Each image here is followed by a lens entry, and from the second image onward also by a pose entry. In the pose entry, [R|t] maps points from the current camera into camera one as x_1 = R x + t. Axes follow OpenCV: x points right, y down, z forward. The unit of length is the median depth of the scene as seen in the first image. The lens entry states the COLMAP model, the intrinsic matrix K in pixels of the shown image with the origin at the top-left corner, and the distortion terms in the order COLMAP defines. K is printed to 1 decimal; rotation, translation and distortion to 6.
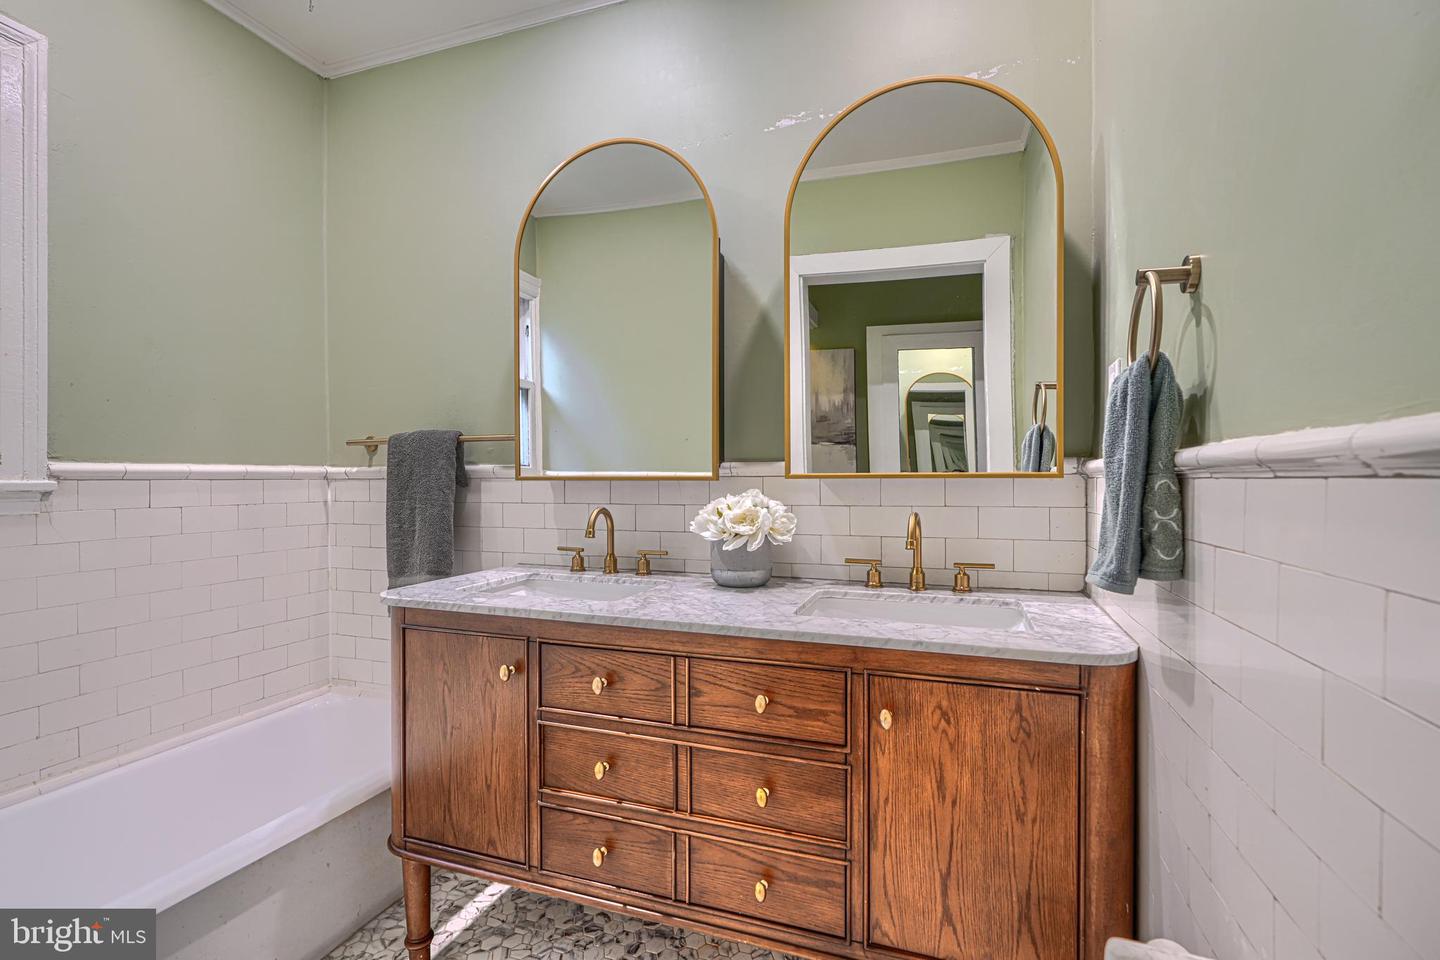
lens RADIAL K [[647.5, 0, 716.5], [0, 647.5, 484.6], [0, 0, 1]] dist [-0.000379, 0.000420]
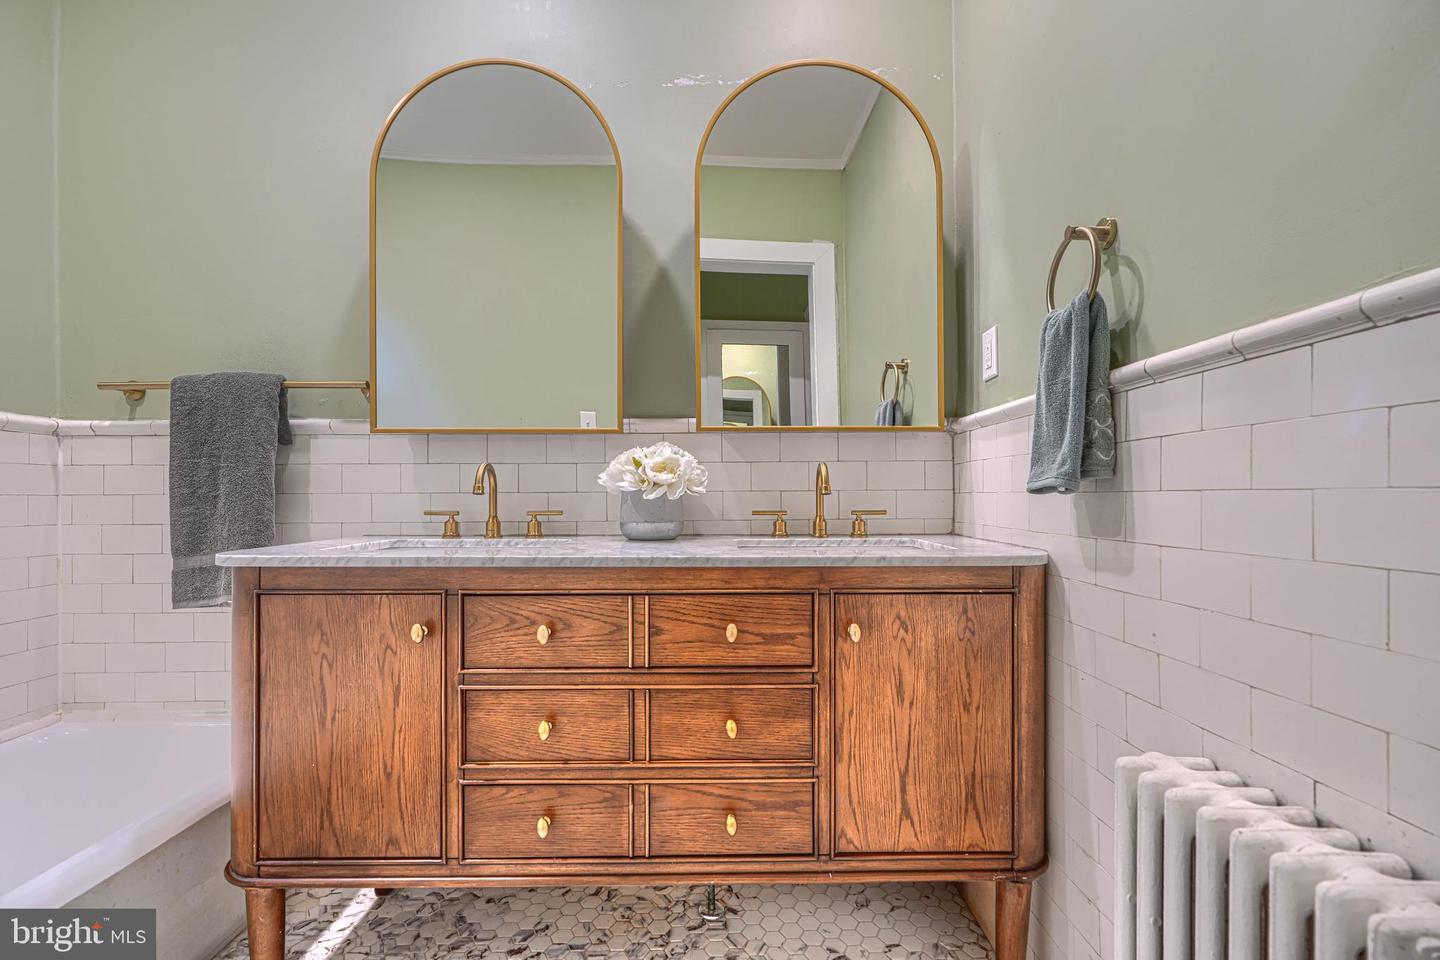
lens RADIAL K [[647.5, 0, 714.2], [0, 647.5, 490.7], [0, 0, 1]] dist [-0.000379, 0.000420]
pose [[0.938917, 0.002945, 0.344131, -0.243237], [0.002415, 0.999882, -0.015147, 0.112589], [-0.344135, 0.015052, 0.938799, 0.065874]]
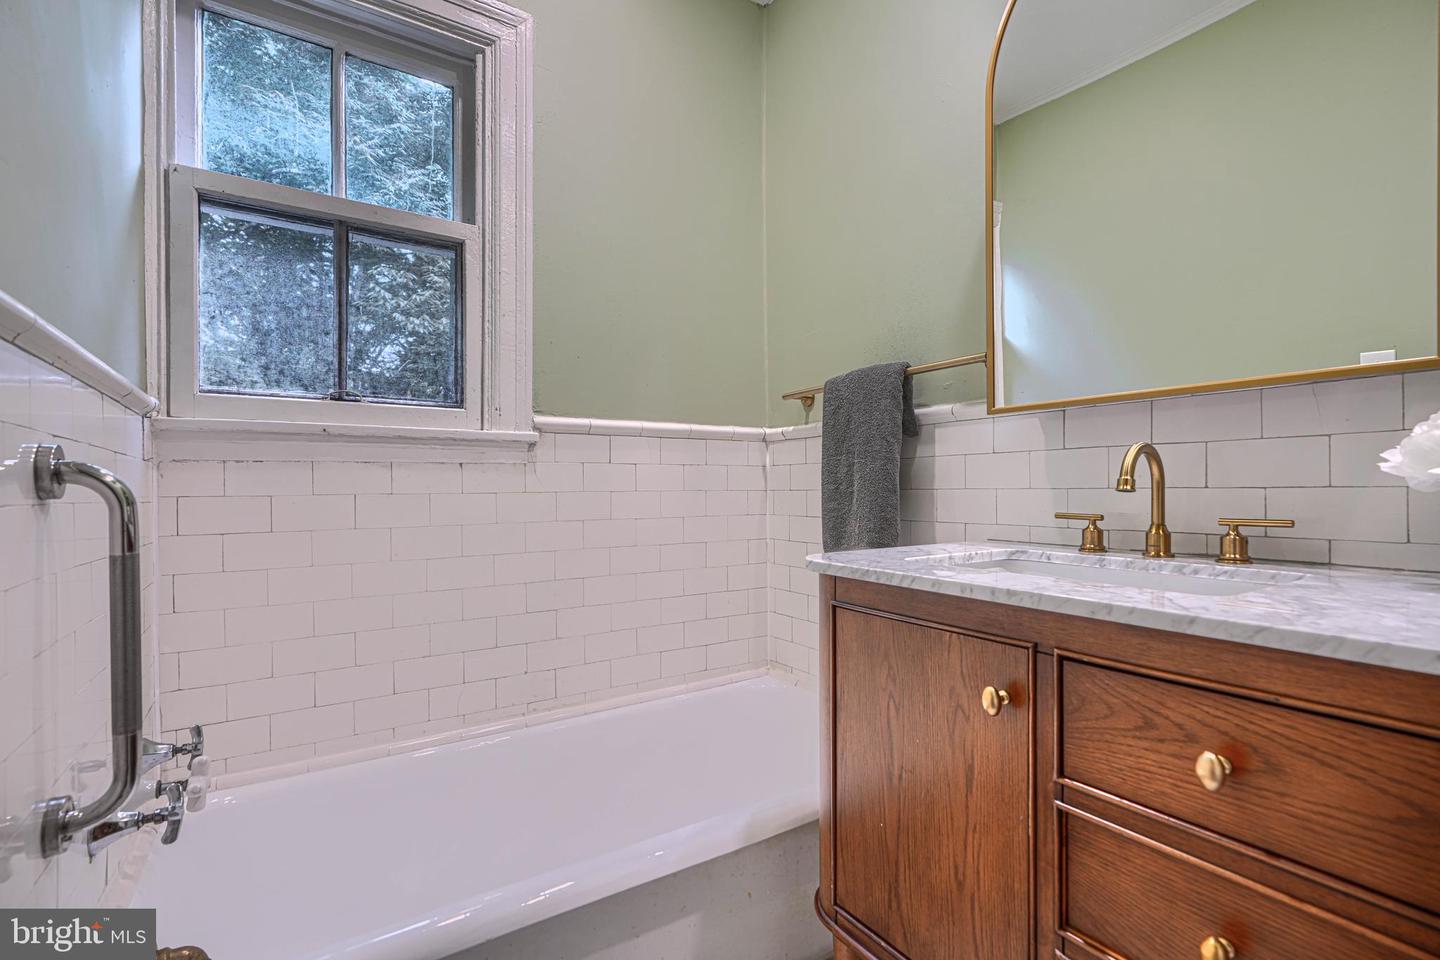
lens RADIAL K [[647.5, 0, 720.1], [0, 647.5, 491.2], [0, 0, 1]] dist [-0.000379, 0.000420]
pose [[0.797323, 0.000843, -0.603552, -0.165439], [-0.000733, 1.000000, 0.000427, 0.100925], [0.603552, 0.000102, 0.797323, 0.381975]]
